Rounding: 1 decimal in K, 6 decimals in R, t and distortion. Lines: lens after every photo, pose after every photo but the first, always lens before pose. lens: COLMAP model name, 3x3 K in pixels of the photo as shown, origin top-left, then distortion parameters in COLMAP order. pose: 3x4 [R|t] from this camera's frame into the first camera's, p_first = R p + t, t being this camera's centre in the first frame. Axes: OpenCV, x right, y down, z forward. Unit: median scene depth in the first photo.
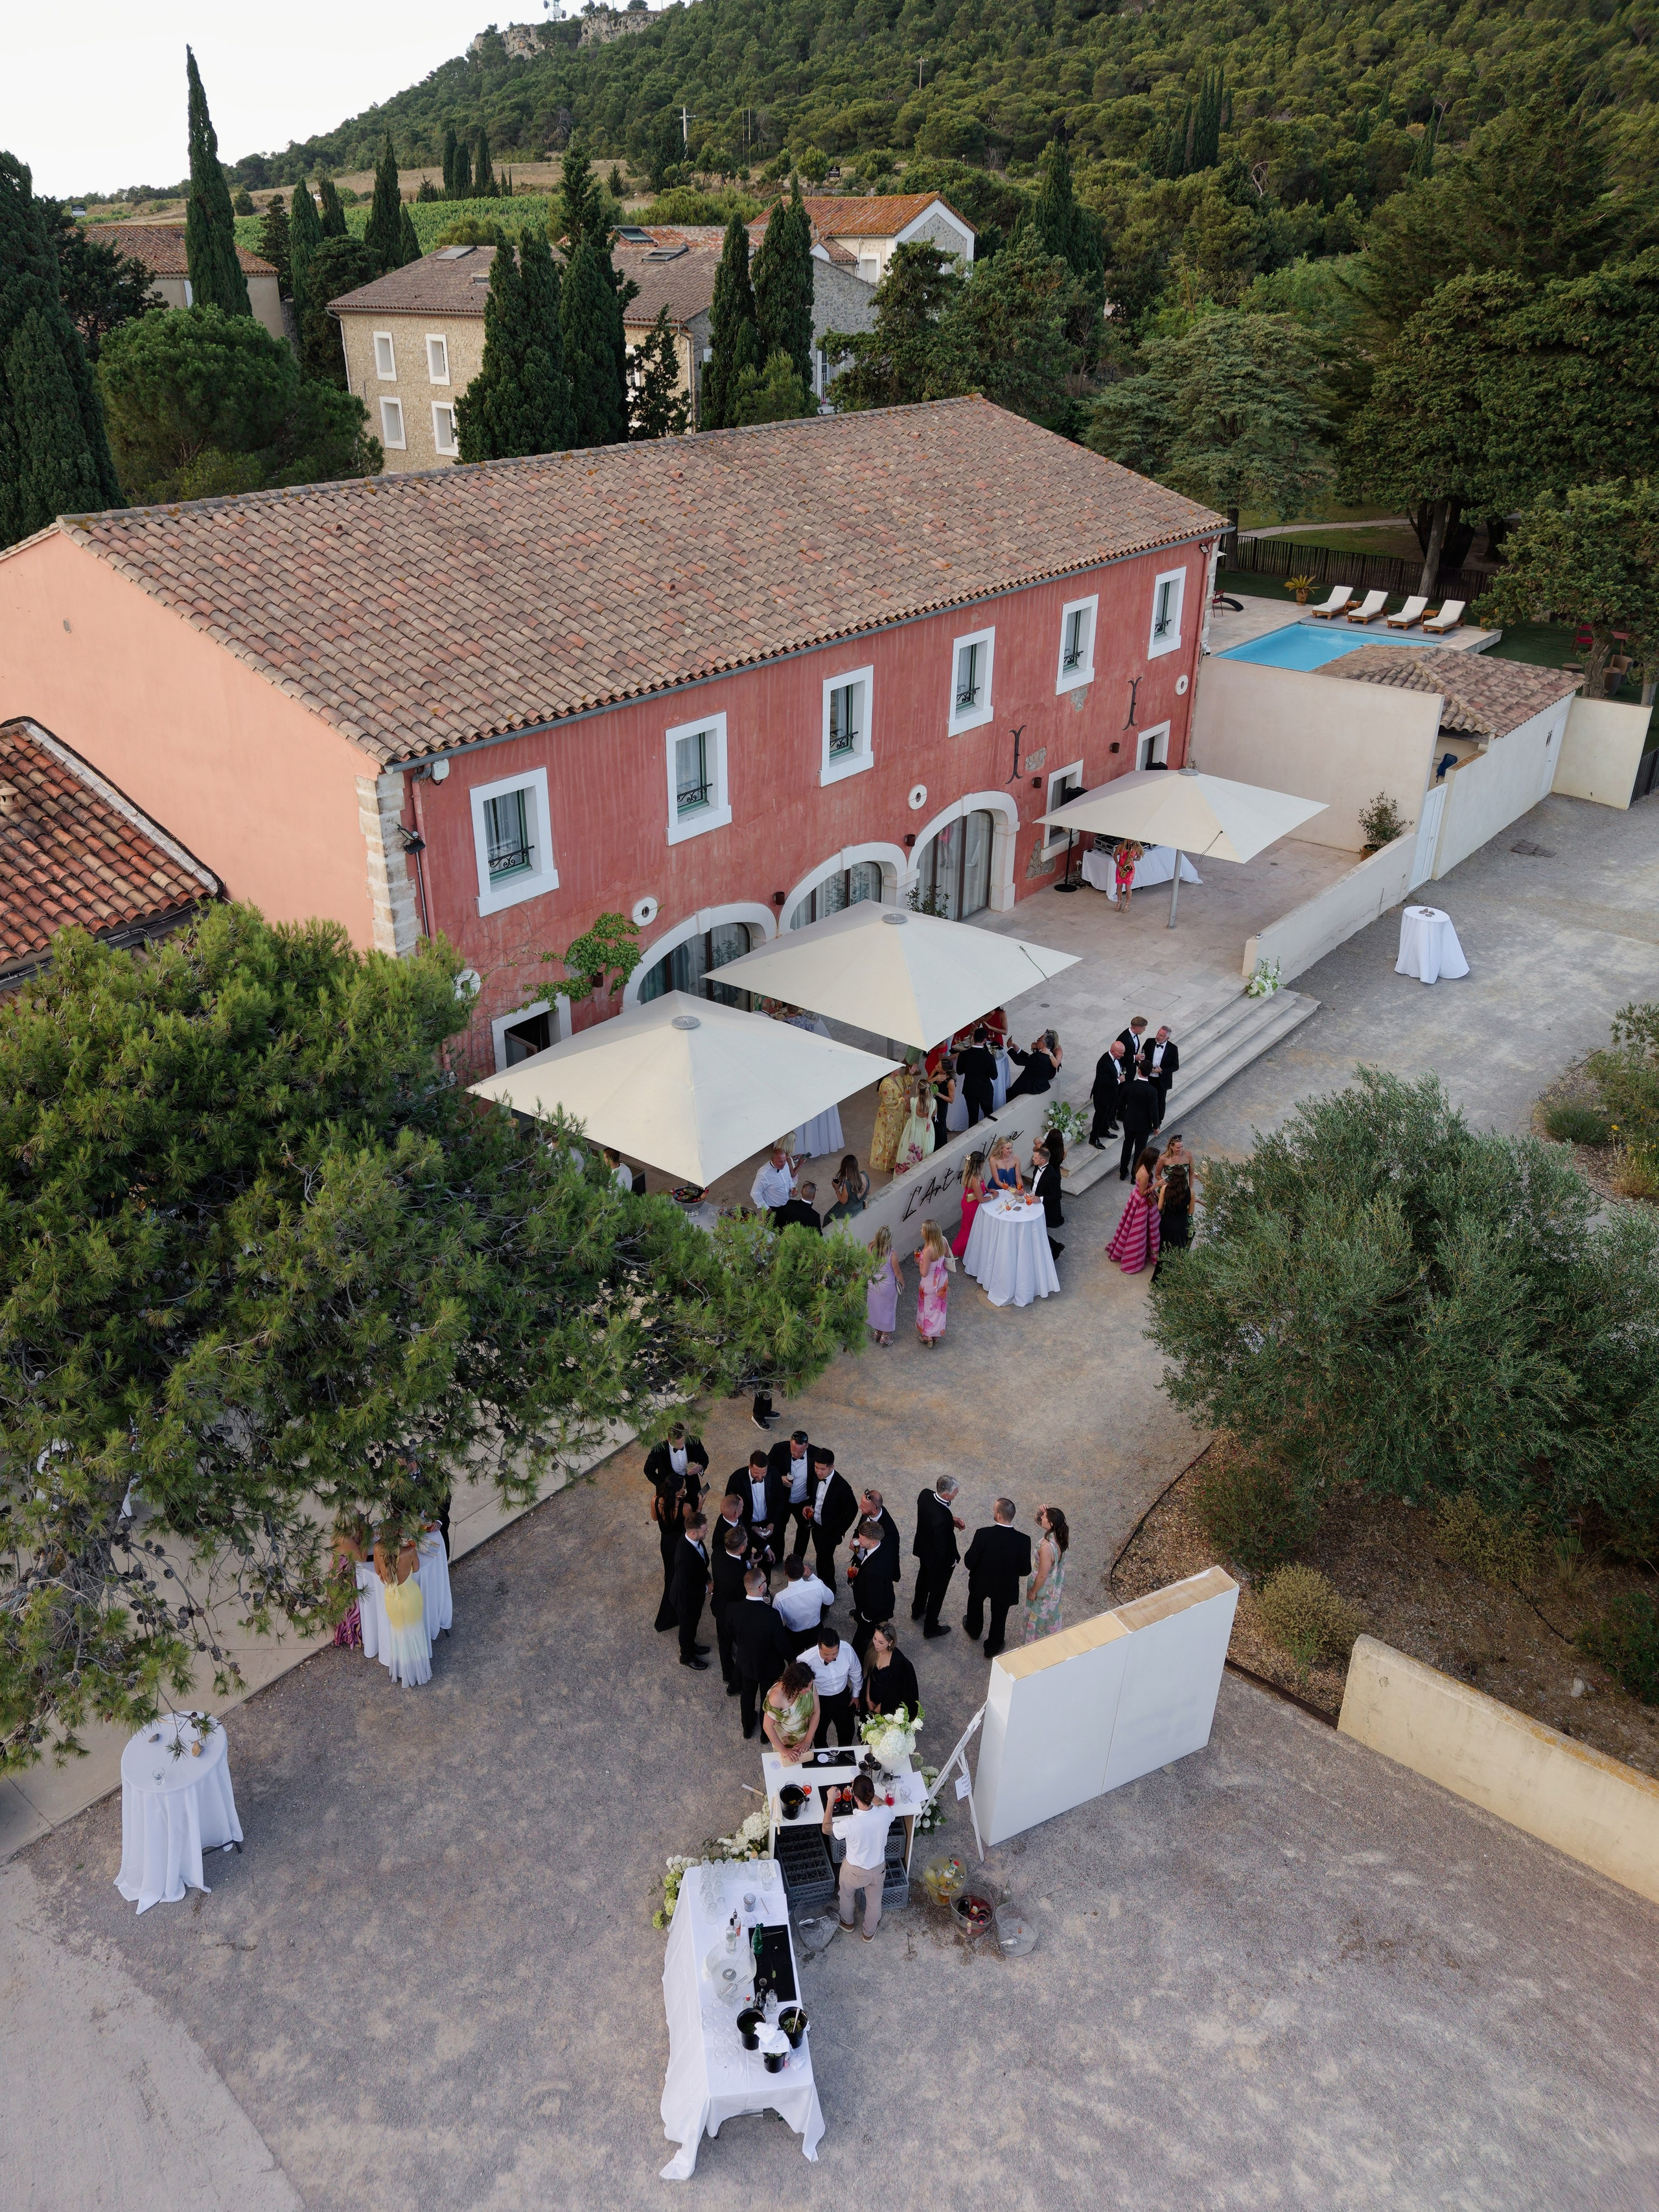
lens RADIAL K [[1677.7, 0, 767.6], [0, 1677.7, 1075.3], [0, 0, 1]] dist [0.004355, -0.002144]
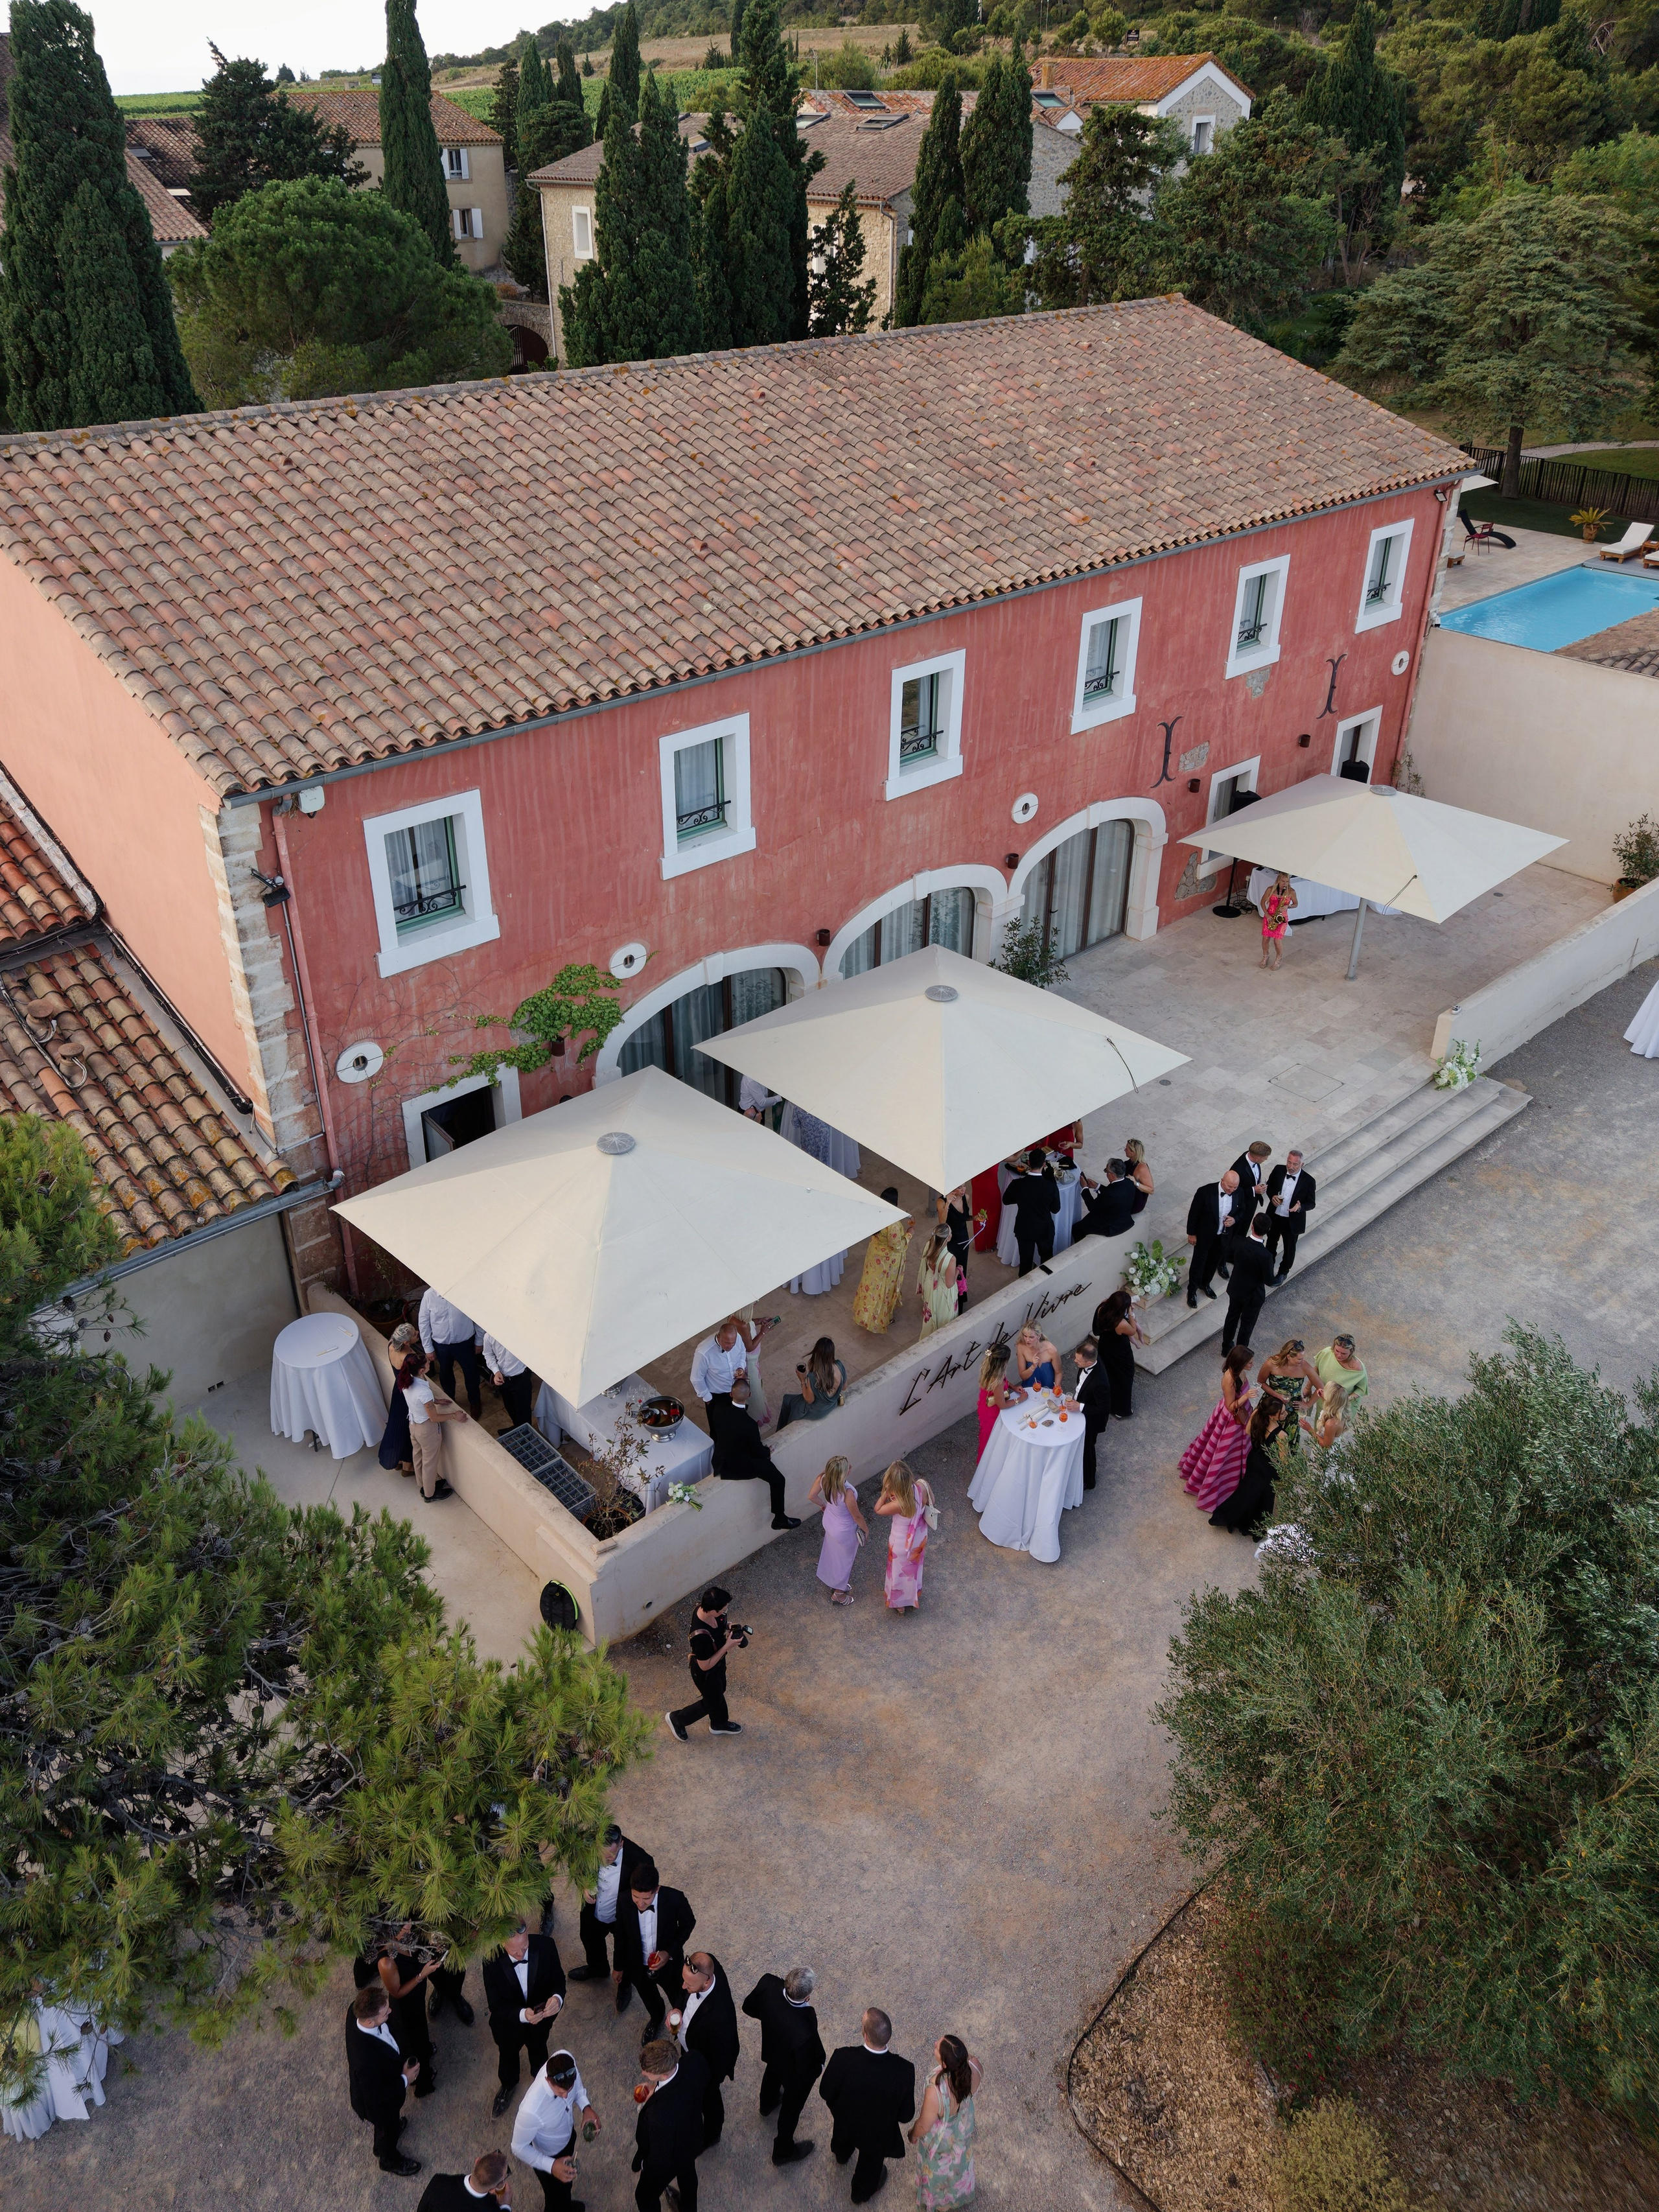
lens RADIAL K [[1690.0, 0, 784.5], [0, 1690.0, 1020.7], [0, 0, 1]] dist [0.002743, -0.001559]
pose [[0.989063, 0.071836, -0.128818, 0.078016], [-0.067568, 0.997021, 0.037205, -0.078439], [0.131107, -0.028094, 0.990970, 0.164436]]
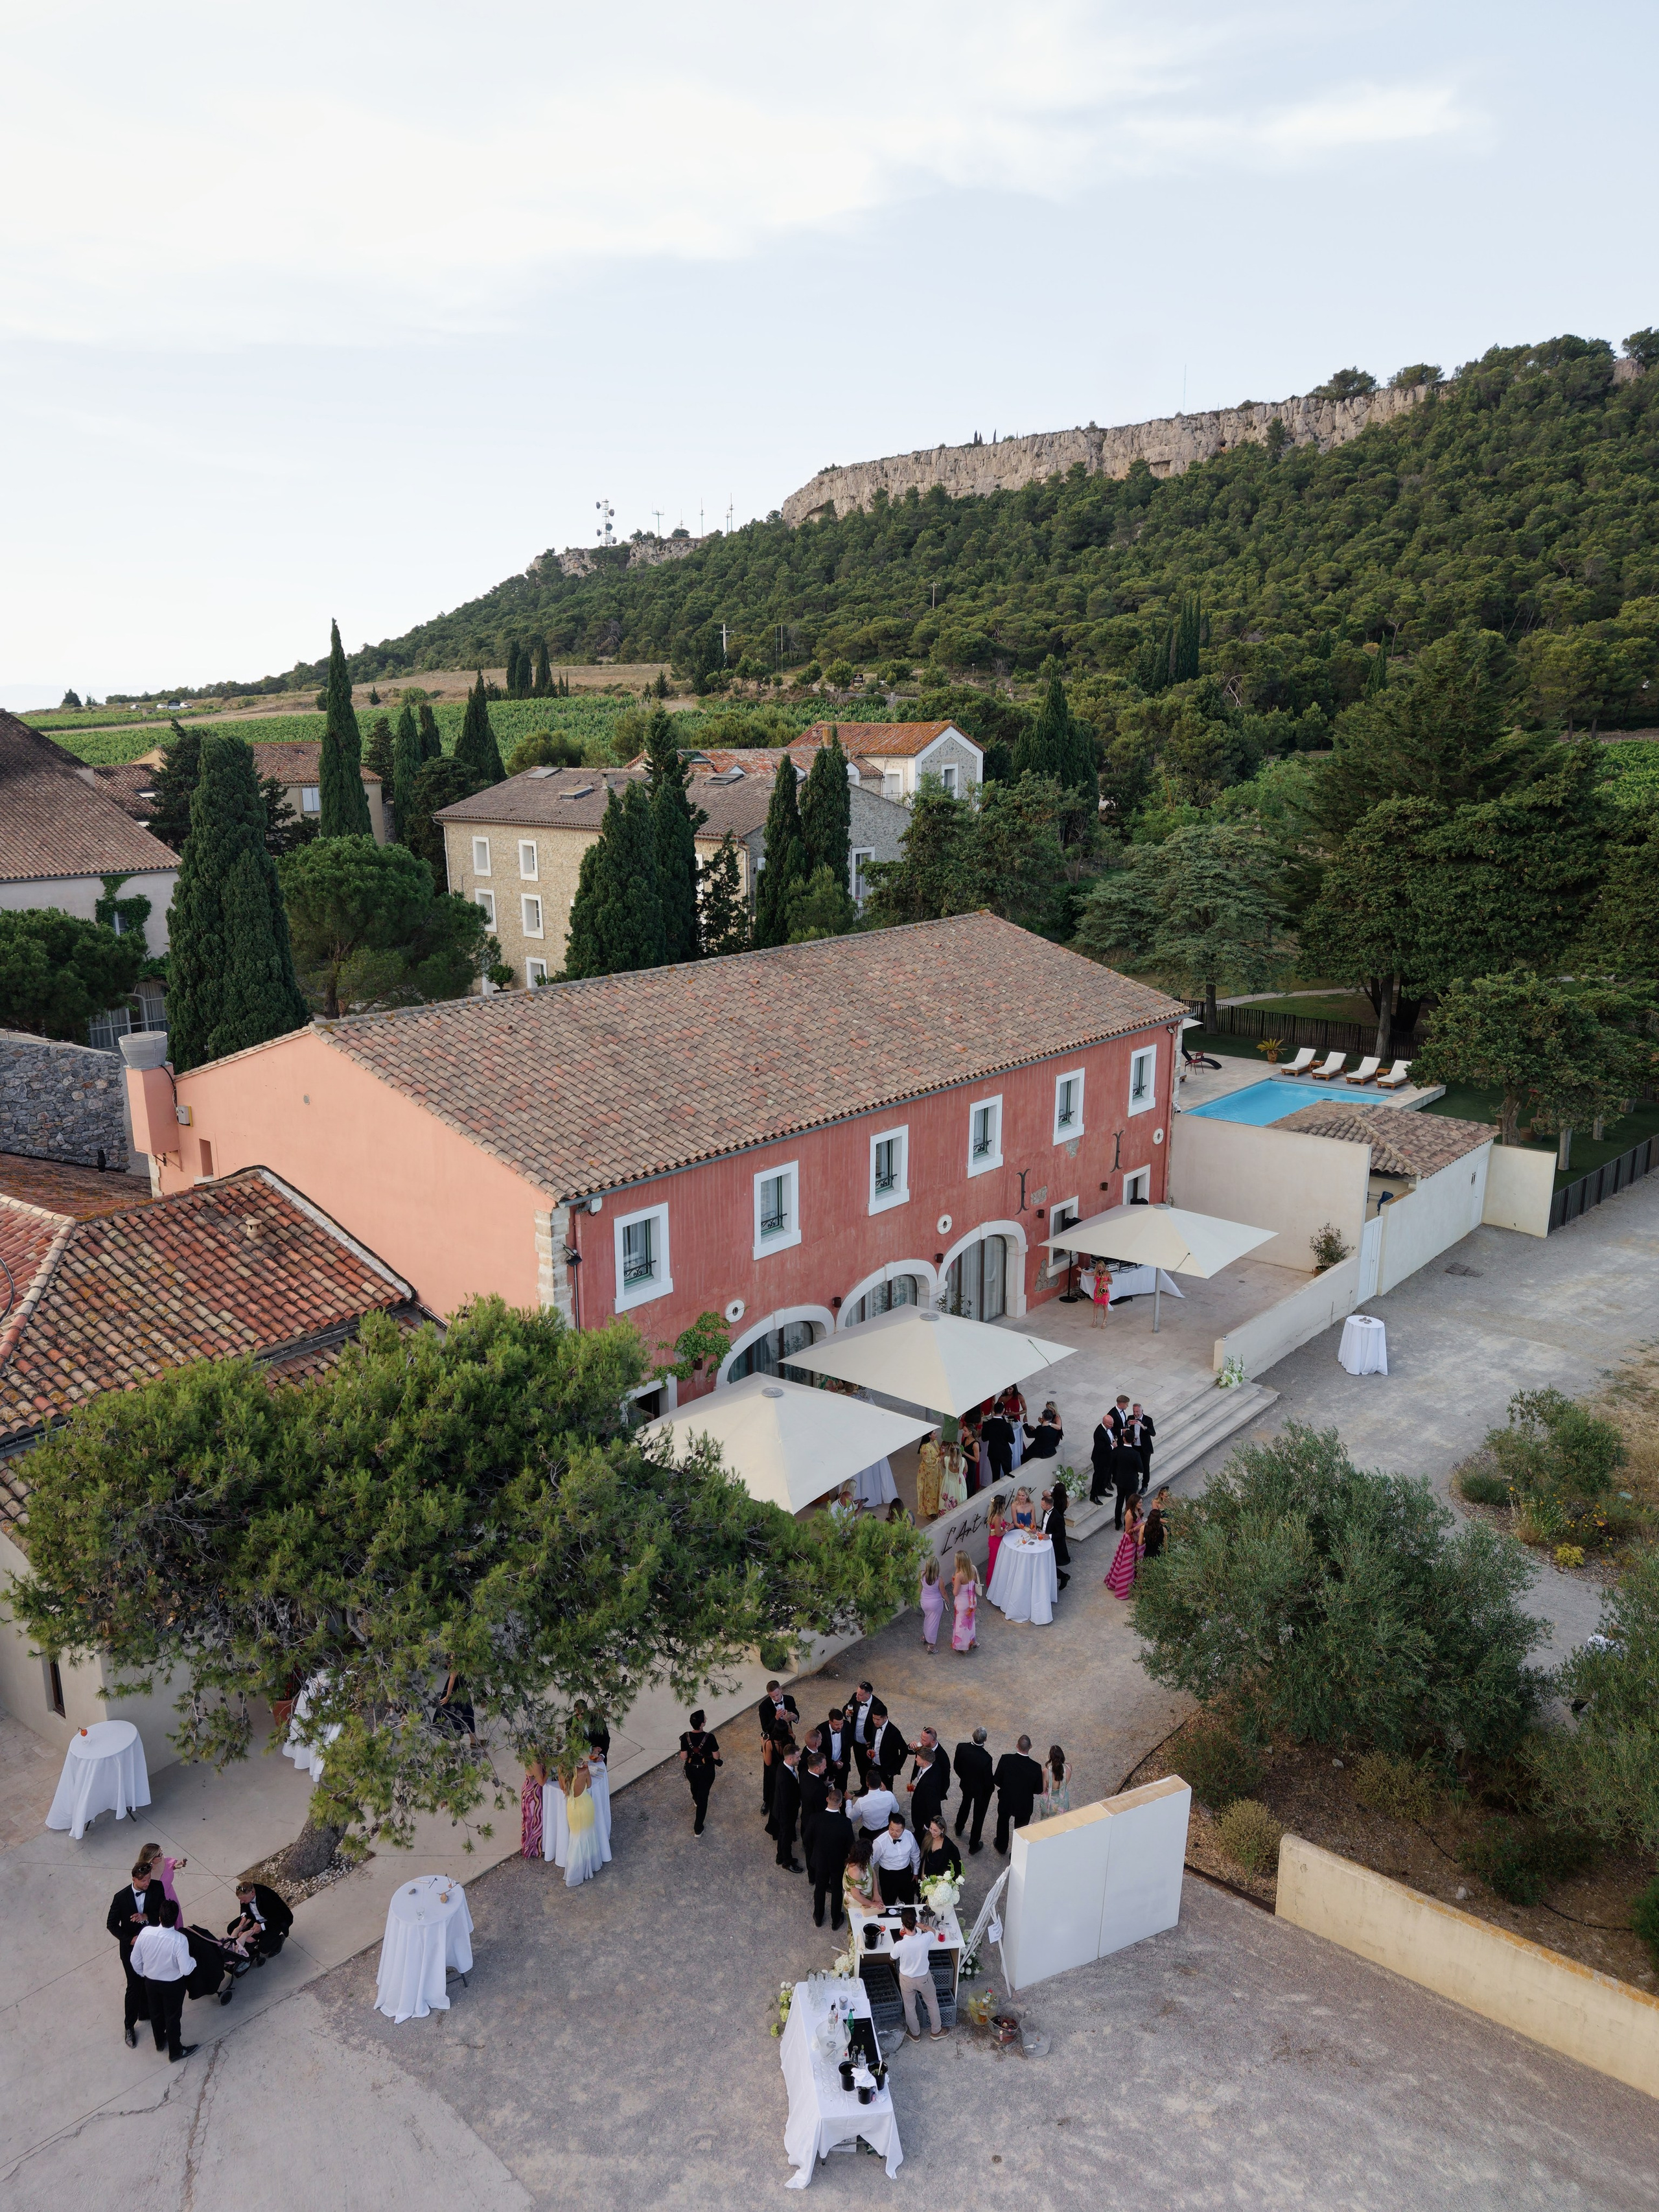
lens RADIAL K [[1660.1, 0, 792.9], [0, 1660.1, 1135.5], [0, 0, 1]] dist [0.083787, -0.195622]
pose [[0.999998, -0.000526, -0.001720, -0.020042], [0.000138, 0.975828, -0.218539, 0.036440], [0.001793, 0.218538, 0.975827, -0.207871]]
